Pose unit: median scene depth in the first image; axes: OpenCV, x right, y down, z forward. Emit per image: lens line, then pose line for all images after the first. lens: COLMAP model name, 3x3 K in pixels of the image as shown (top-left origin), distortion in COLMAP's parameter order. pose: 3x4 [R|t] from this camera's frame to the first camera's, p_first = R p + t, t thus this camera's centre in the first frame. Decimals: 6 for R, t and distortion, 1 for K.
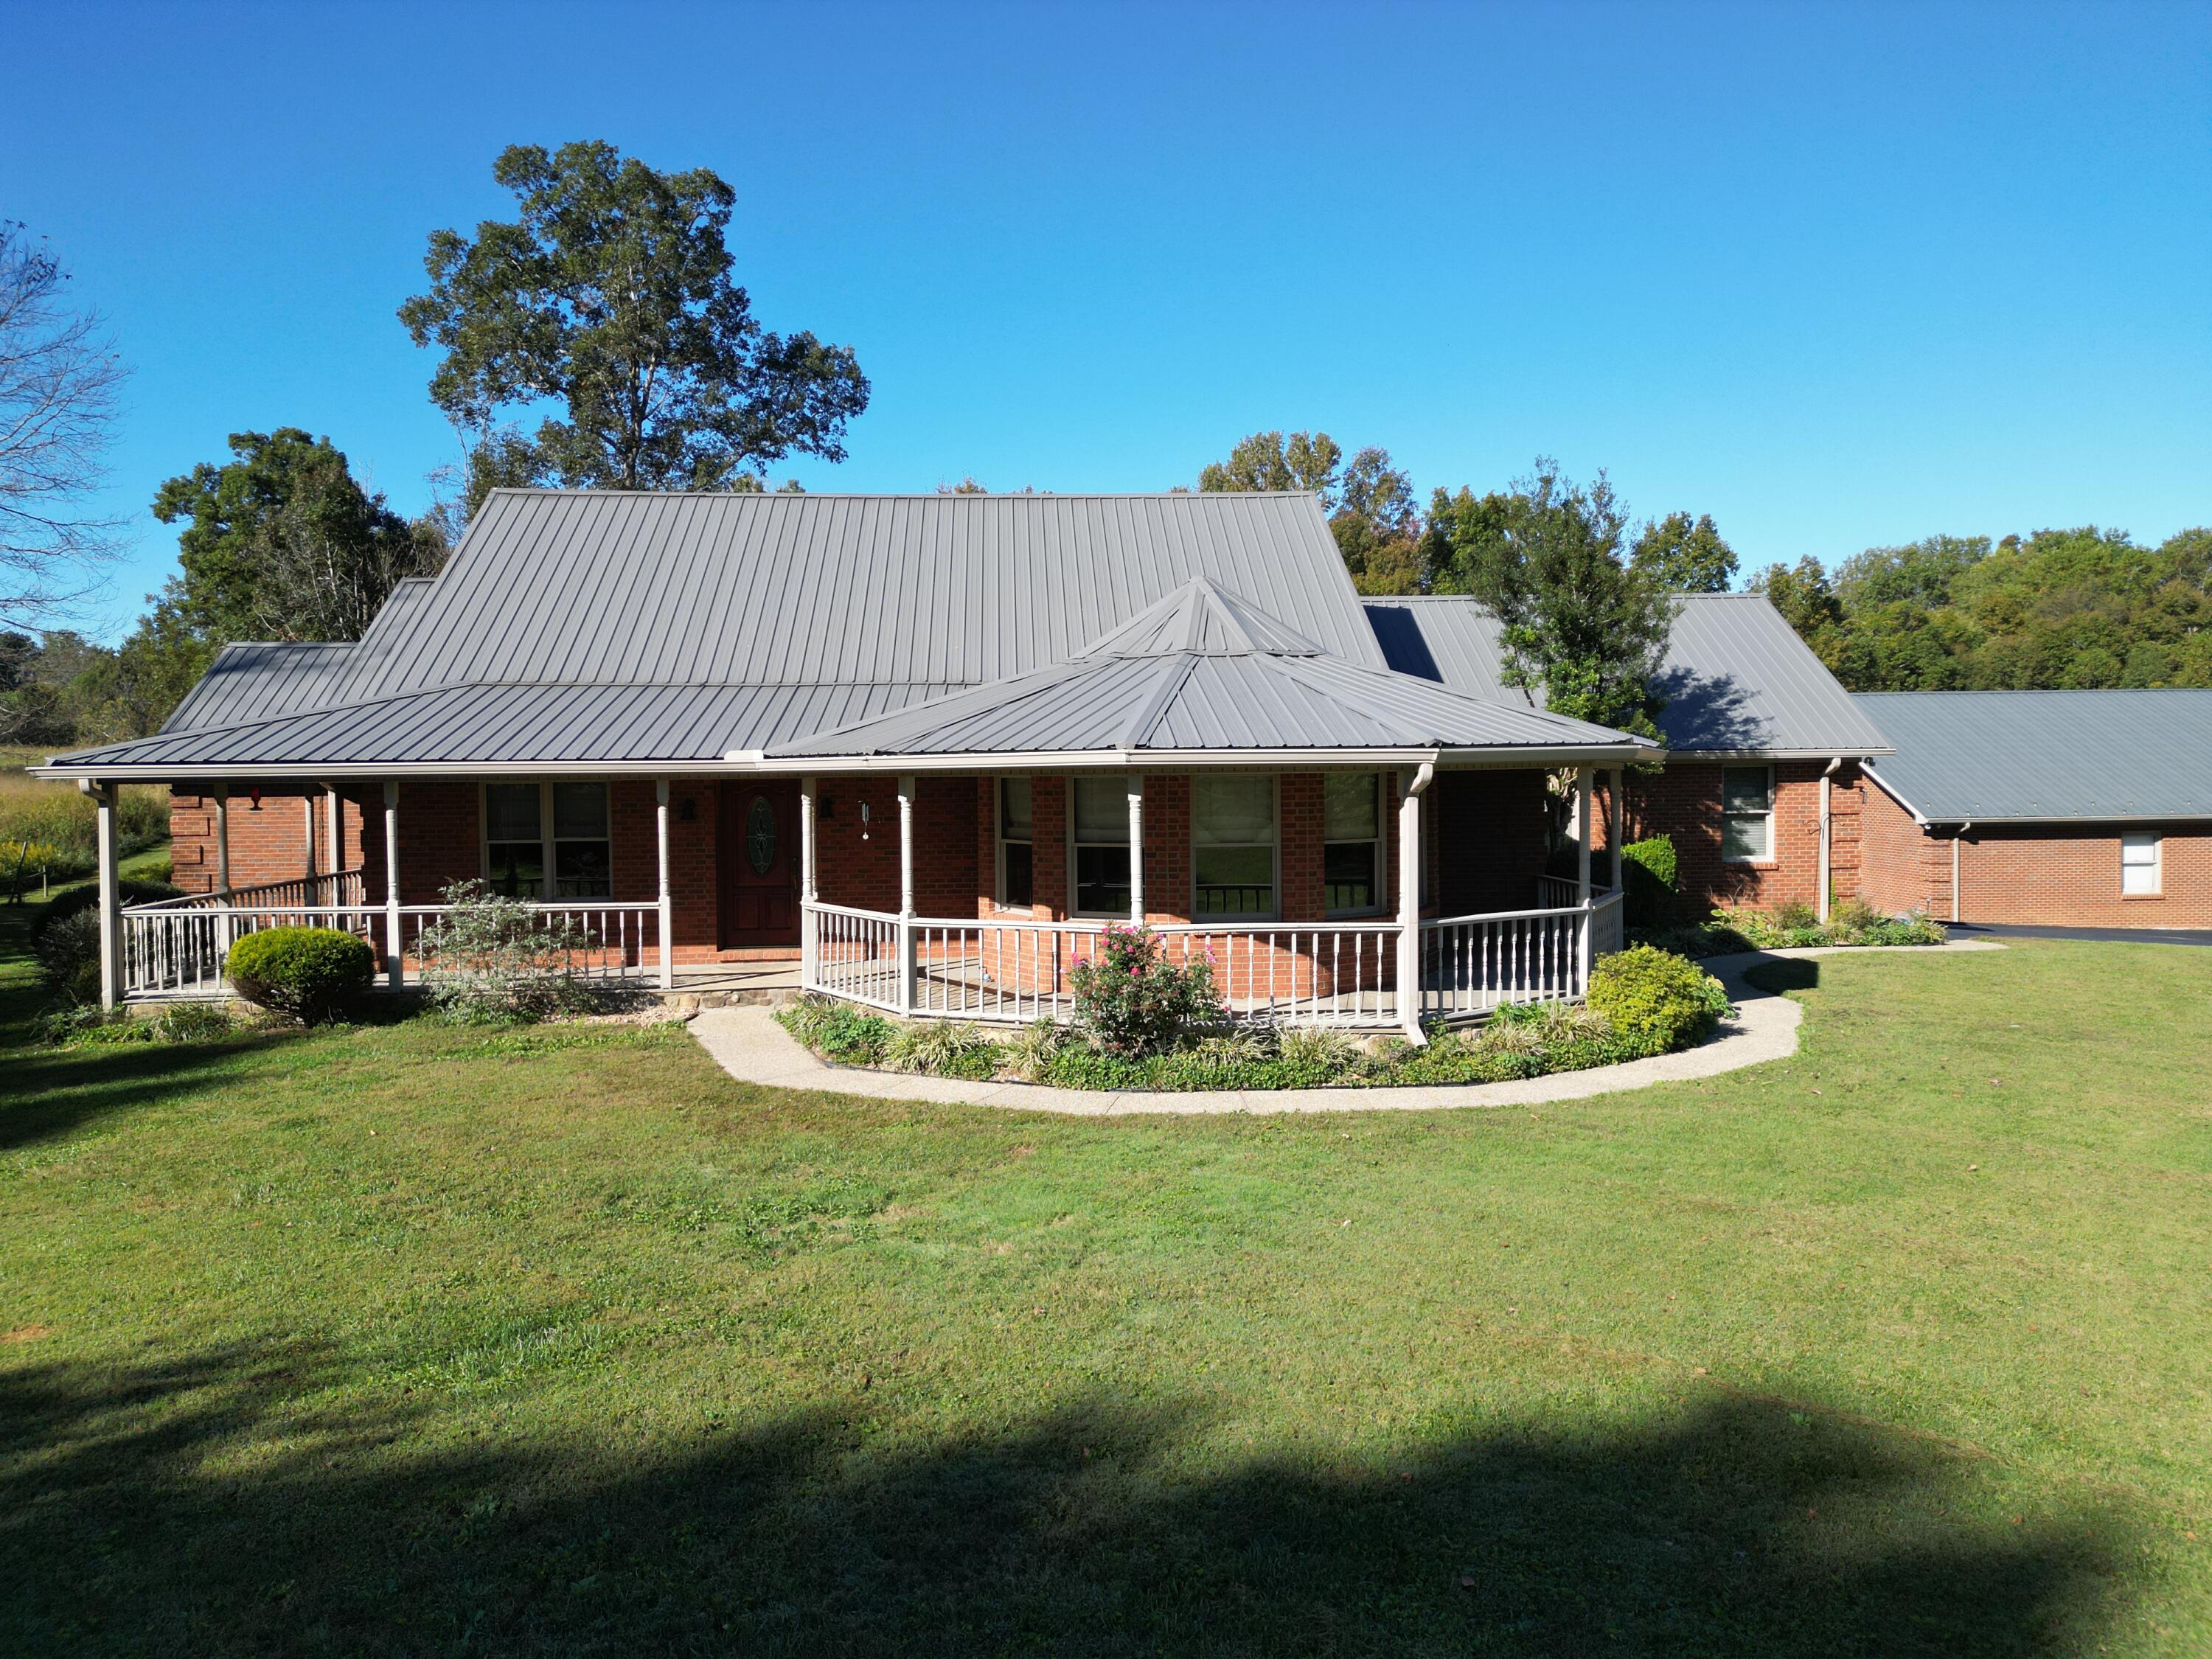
lens RADIAL K [[1541.4, 0, 1093.8], [0, 1541.4, 793.4], [0, 0, 1]] dist [0.073048, -0.081683]
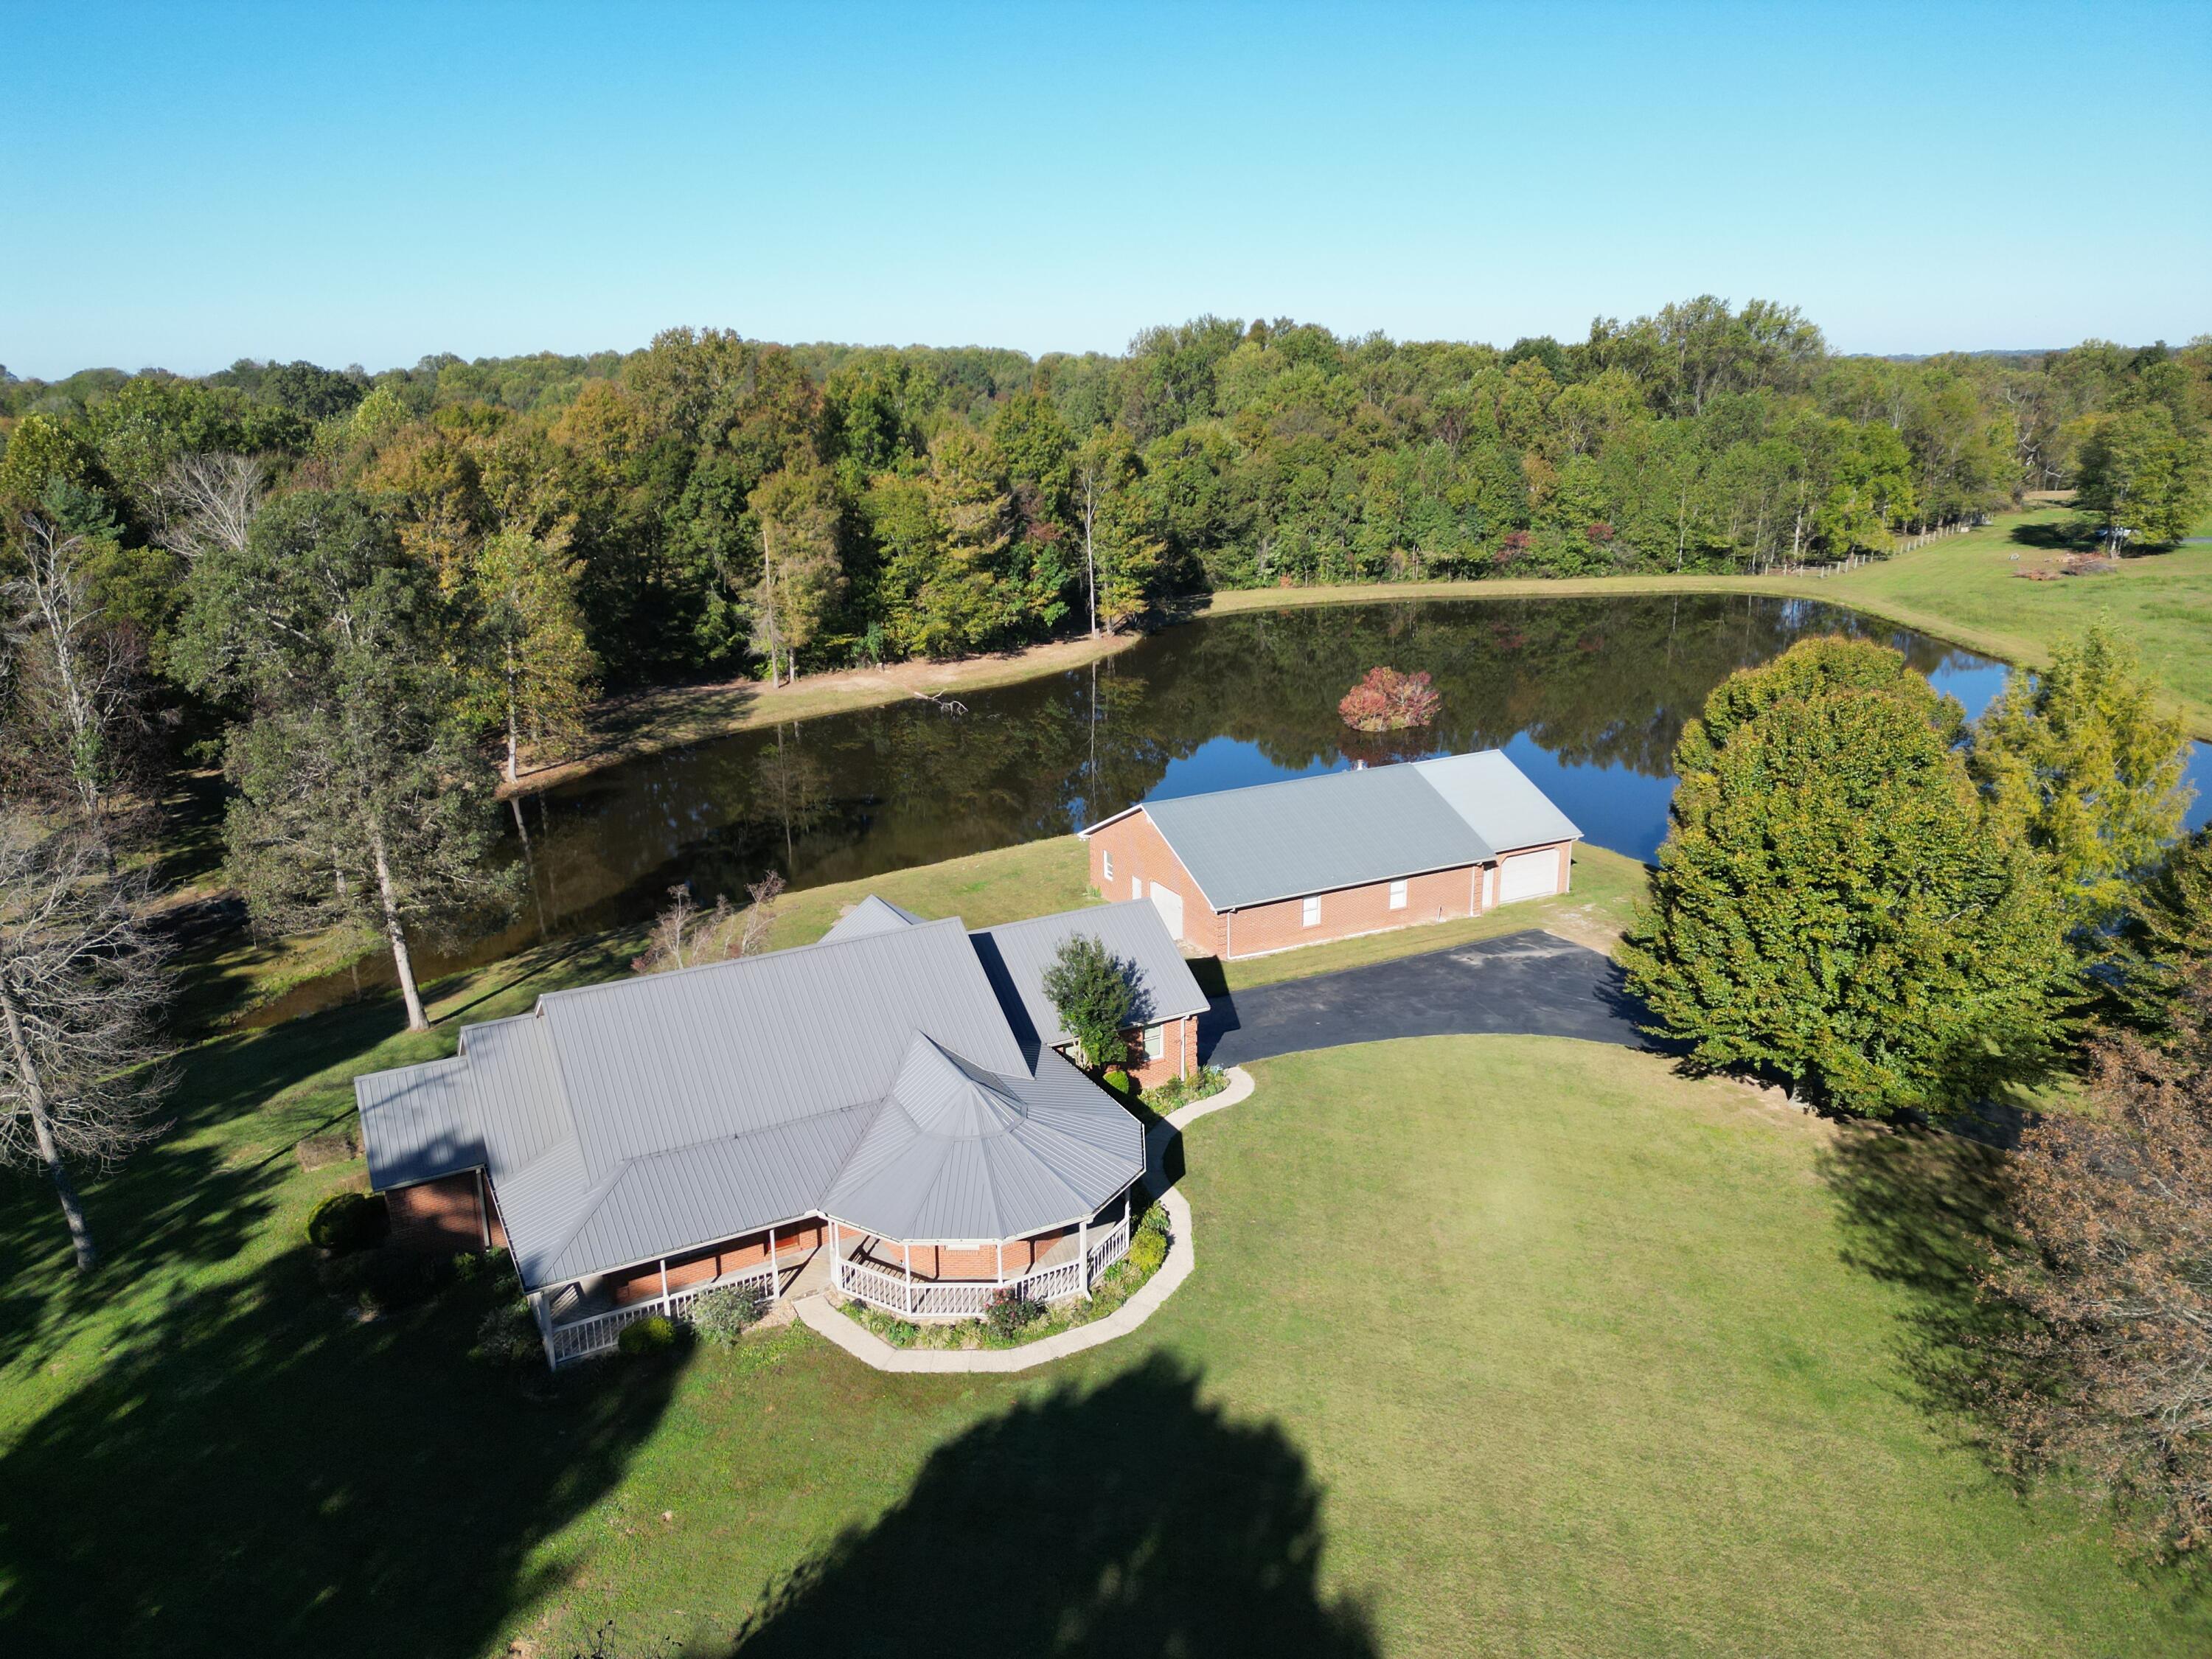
lens RADIAL K [[1534.7, 0, 1087.4], [0, 1534.7, 790.0], [0, 0, 1]] dist [0.090835, -0.113511]
pose [[0.911504, -0.110275, 0.396232, -0.280351], [0.015969, 0.972148, 0.233821, -0.478816], [-0.410981, -0.206801, 0.887878, -0.471551]]
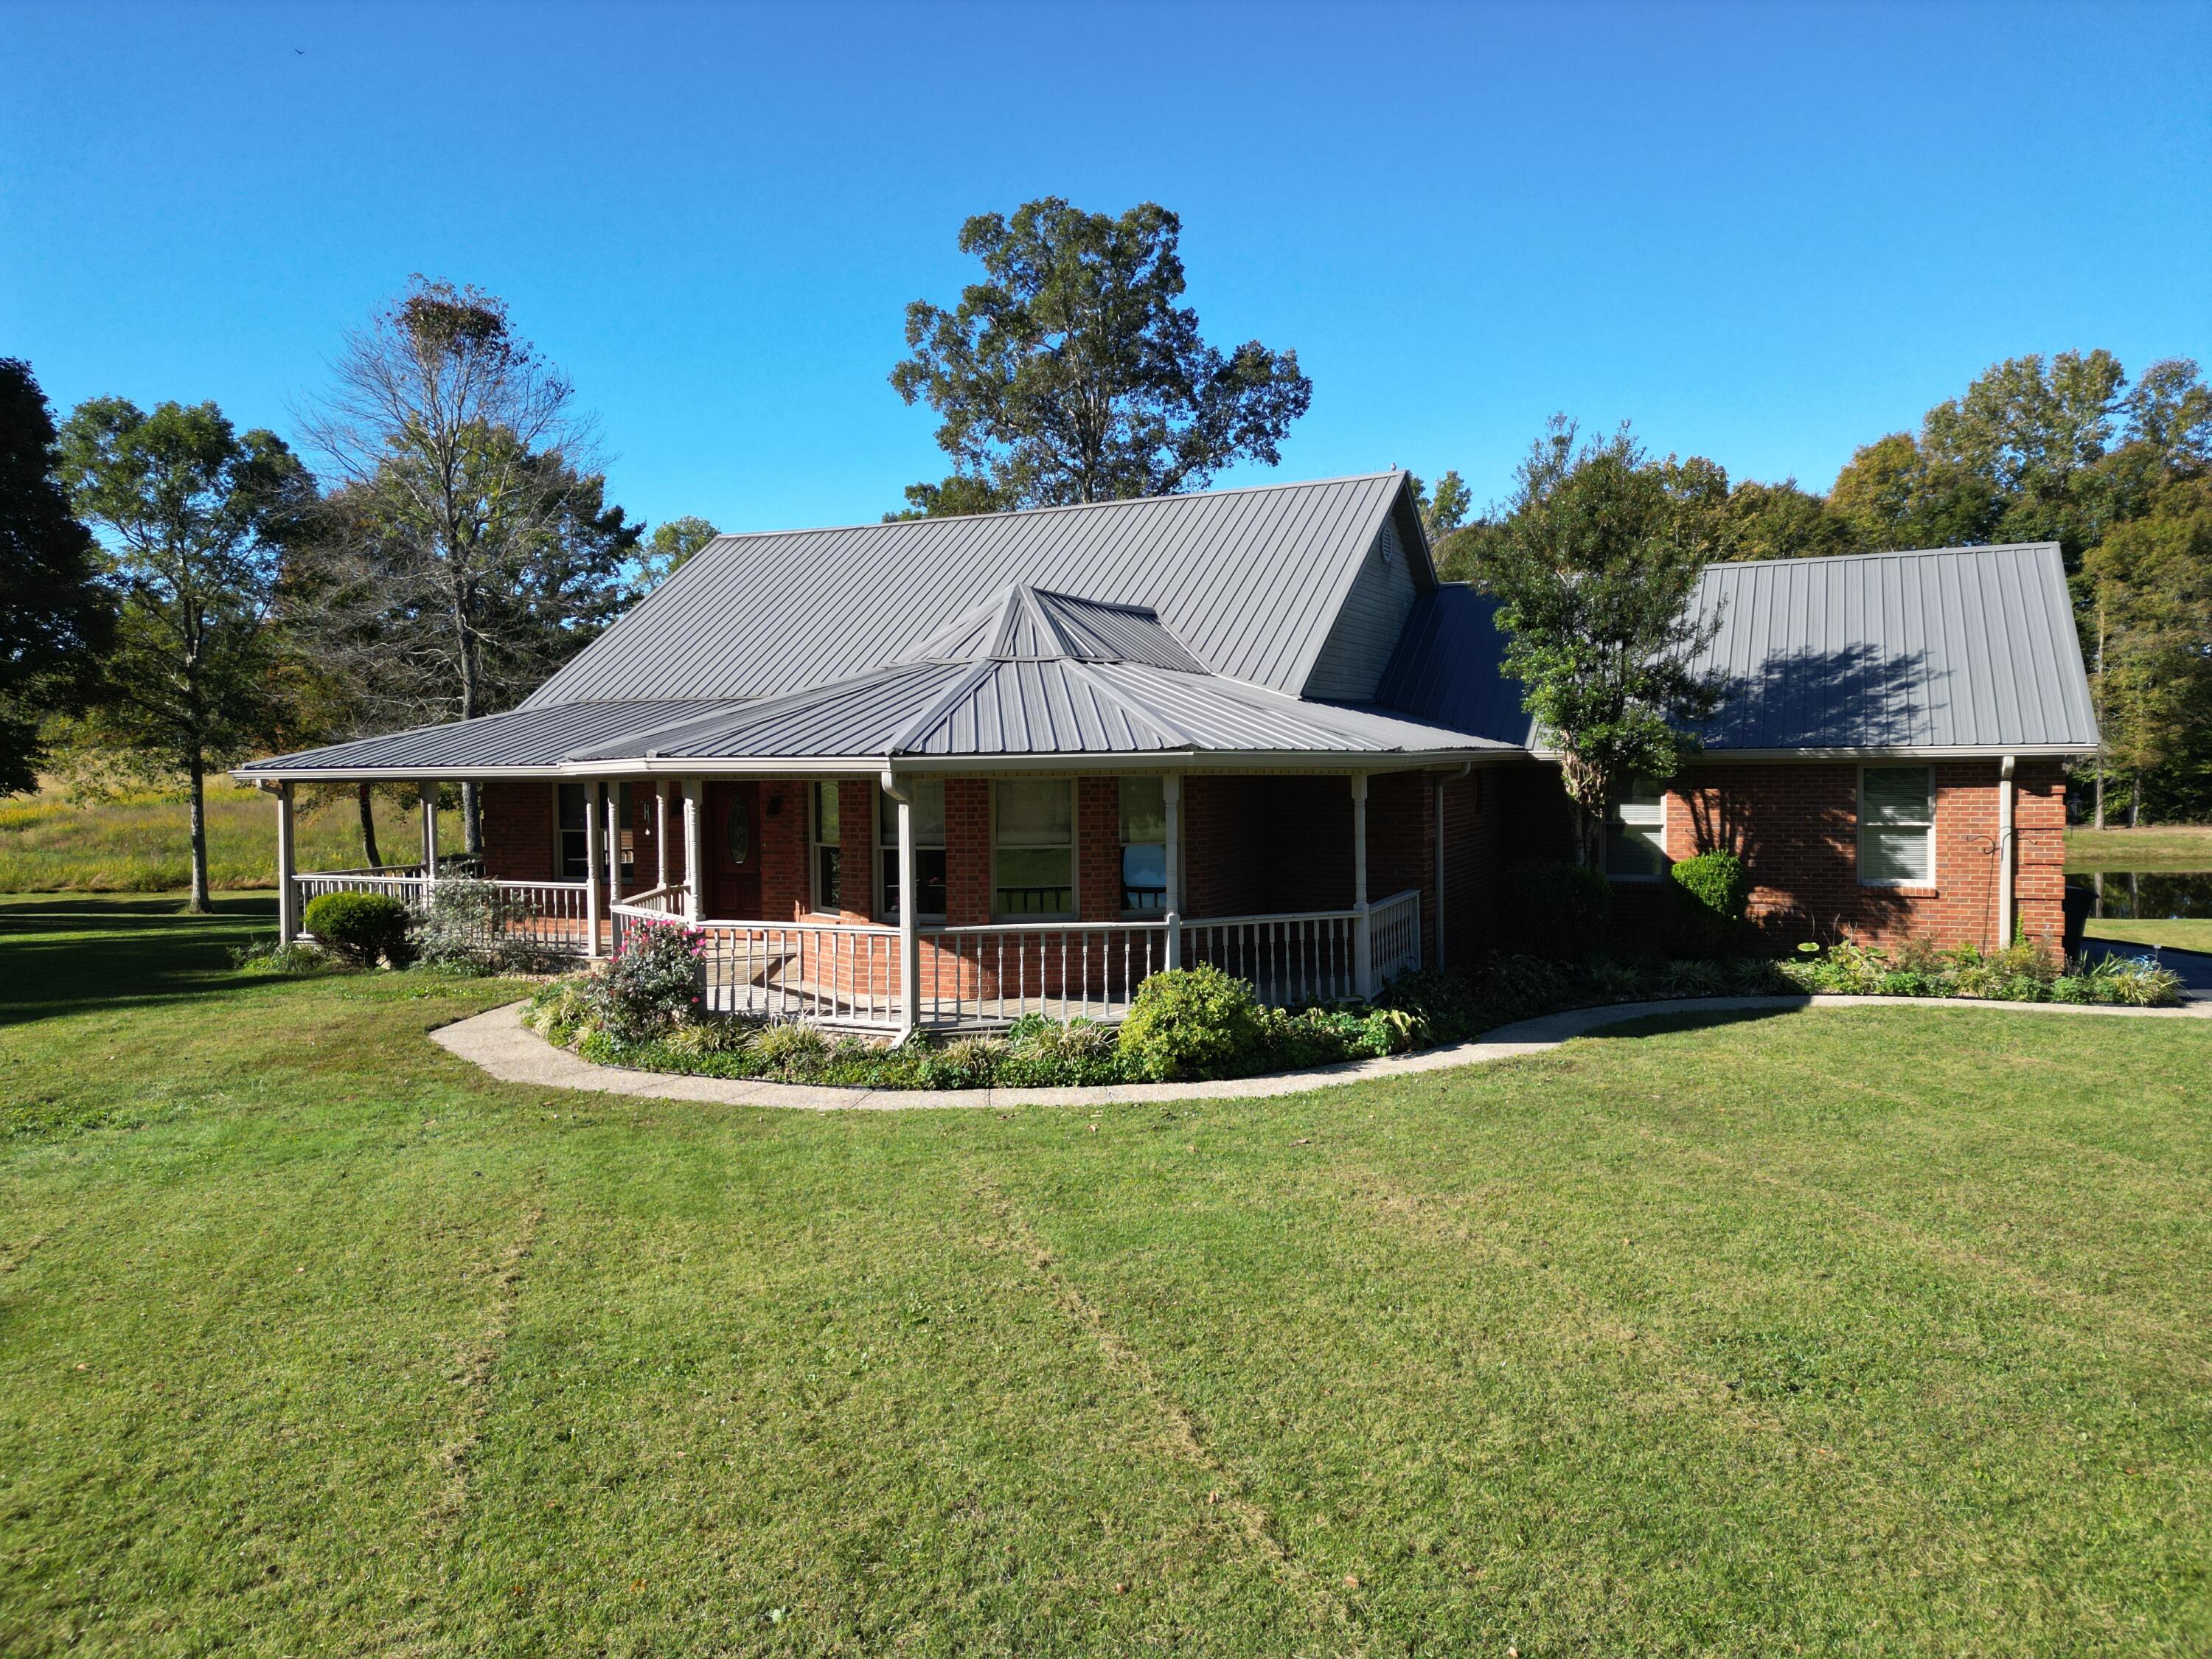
lens RADIAL K [[1541.4, 0, 1093.8], [0, 1541.4, 793.4], [0, 0, 1]] dist [0.073048, -0.081683]
pose [[0.872684, 0.008269, -0.488216, 0.258969], [-0.005416, 0.999959, 0.007256, -0.004220], [0.488256, -0.003688, 0.872693, 0.055643]]
